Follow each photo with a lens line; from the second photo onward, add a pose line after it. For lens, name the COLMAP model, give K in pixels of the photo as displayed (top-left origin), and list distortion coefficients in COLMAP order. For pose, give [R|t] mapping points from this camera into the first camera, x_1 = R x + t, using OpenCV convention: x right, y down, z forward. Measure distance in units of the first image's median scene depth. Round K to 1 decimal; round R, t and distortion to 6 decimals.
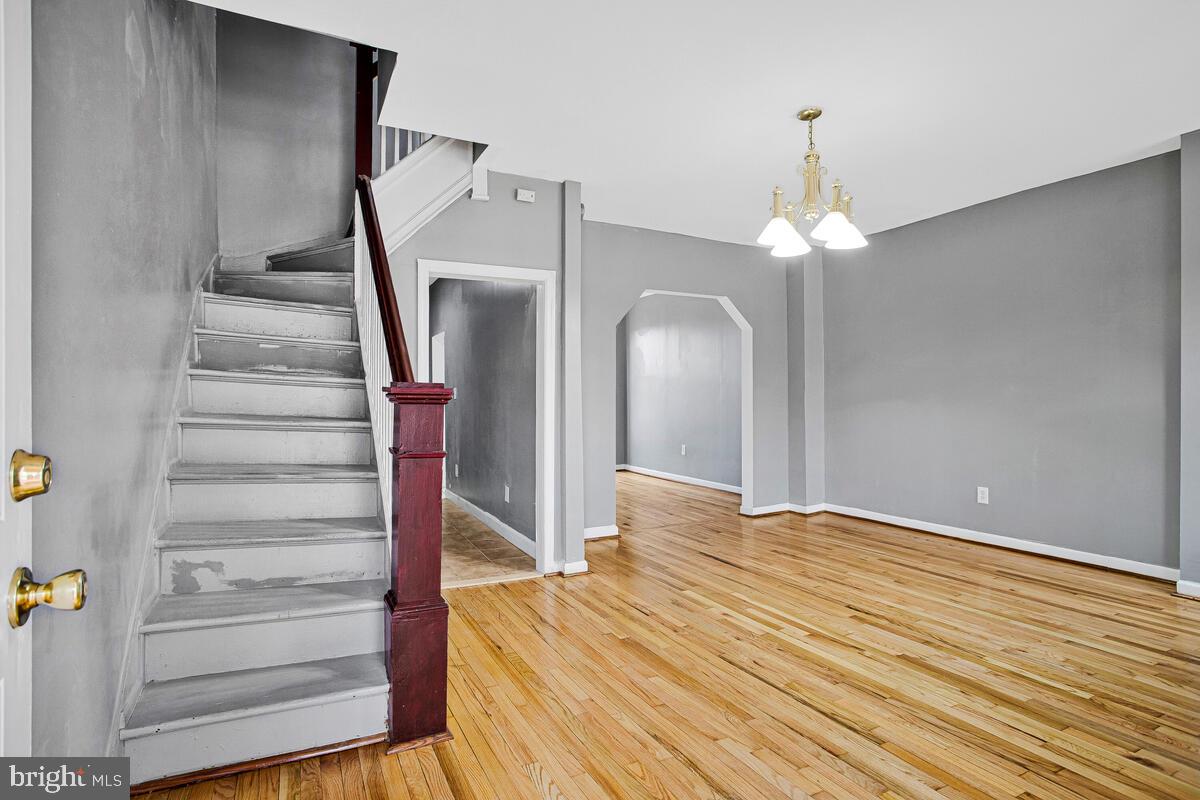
lens RADIAL K [[608.3, 0, 602.2], [0, 608.3, 382.1], [0, 0, 1]] dist [-0.059840, 0.017795]
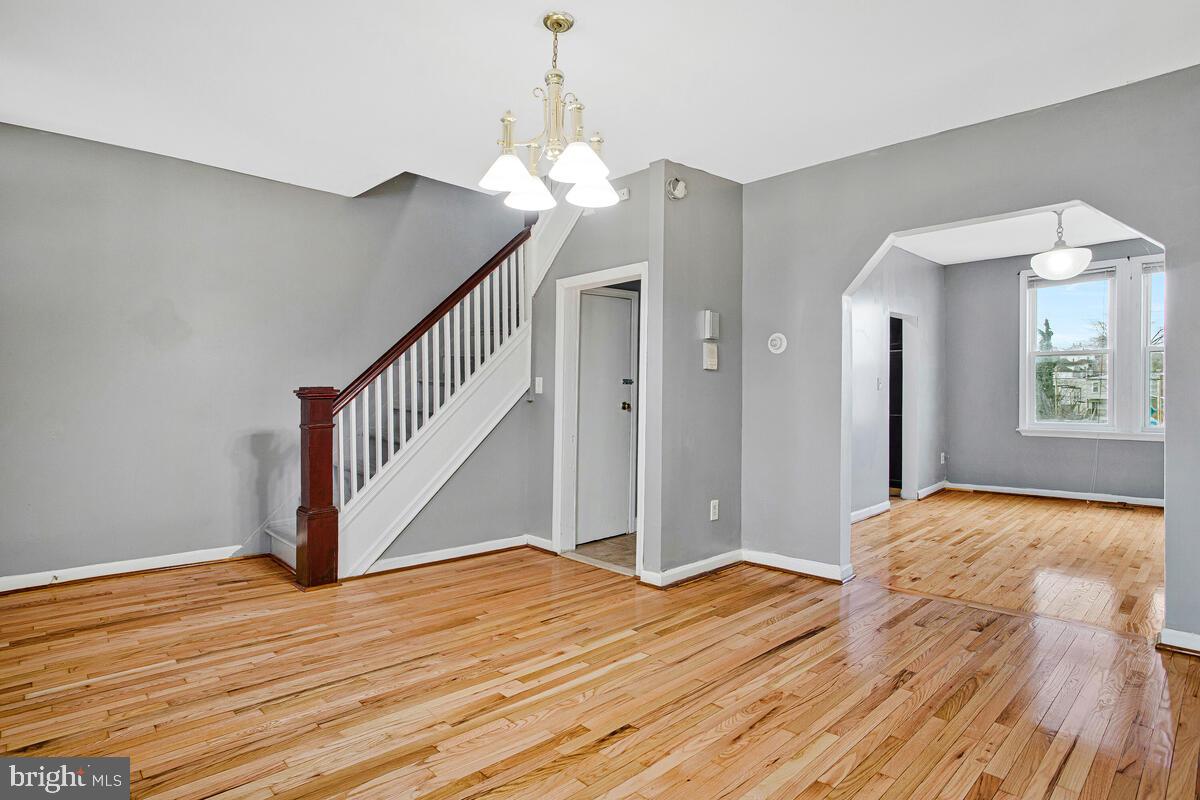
lens RADIAL K [[641.1, 0, 582.8], [0, 641.1, 404.1], [0, 0, 1]] dist [-0.074663, 0.042624]
pose [[0.256906, 0.015679, -0.966309, 0.975673], [0.034431, 0.999085, 0.025365, 0.016922], [0.965823, -0.039788, 0.256132, 0.752255]]
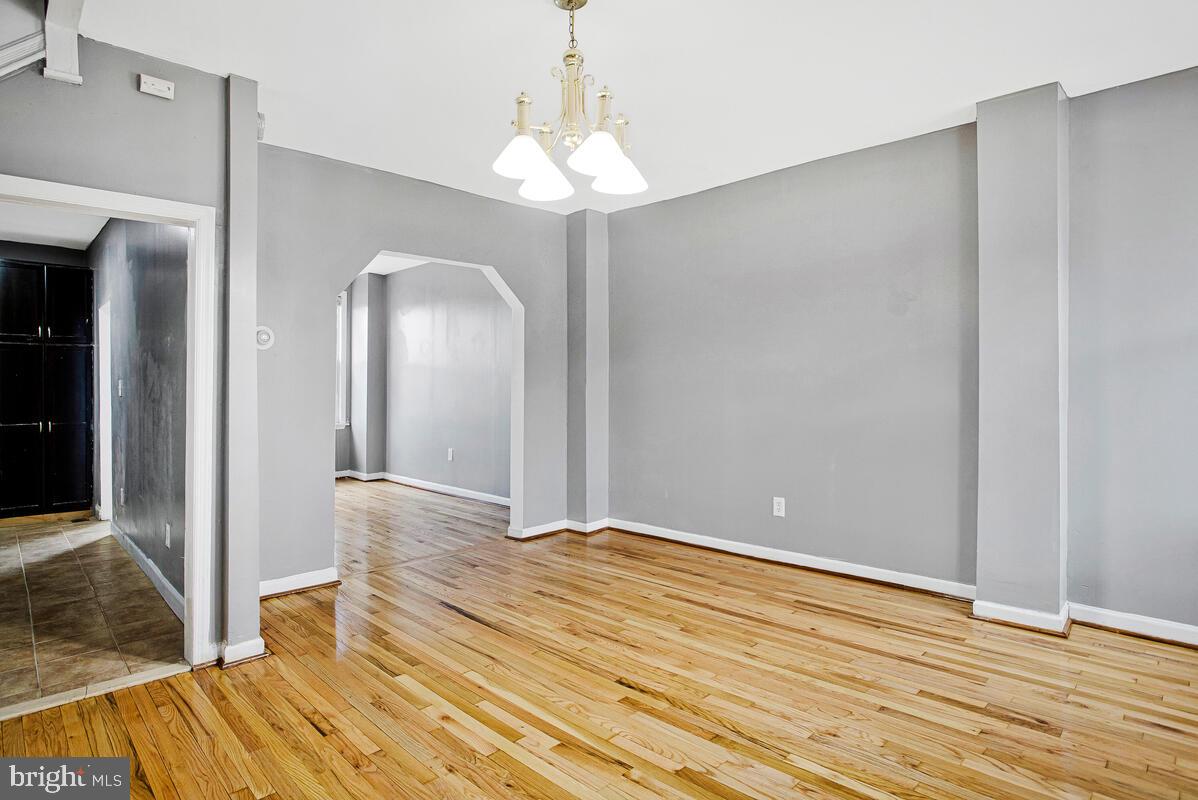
lens RADIAL K [[647.0, 0, 593.9], [0, 647.0, 392.3], [0, 0, 1]] dist [-0.080676, 0.031632]
pose [[0.954913, -0.007679, 0.296788, 0.143073], [-0.002250, 0.999449, 0.033101, -0.005665], [-0.296878, -0.032277, 0.954370, 0.257268]]
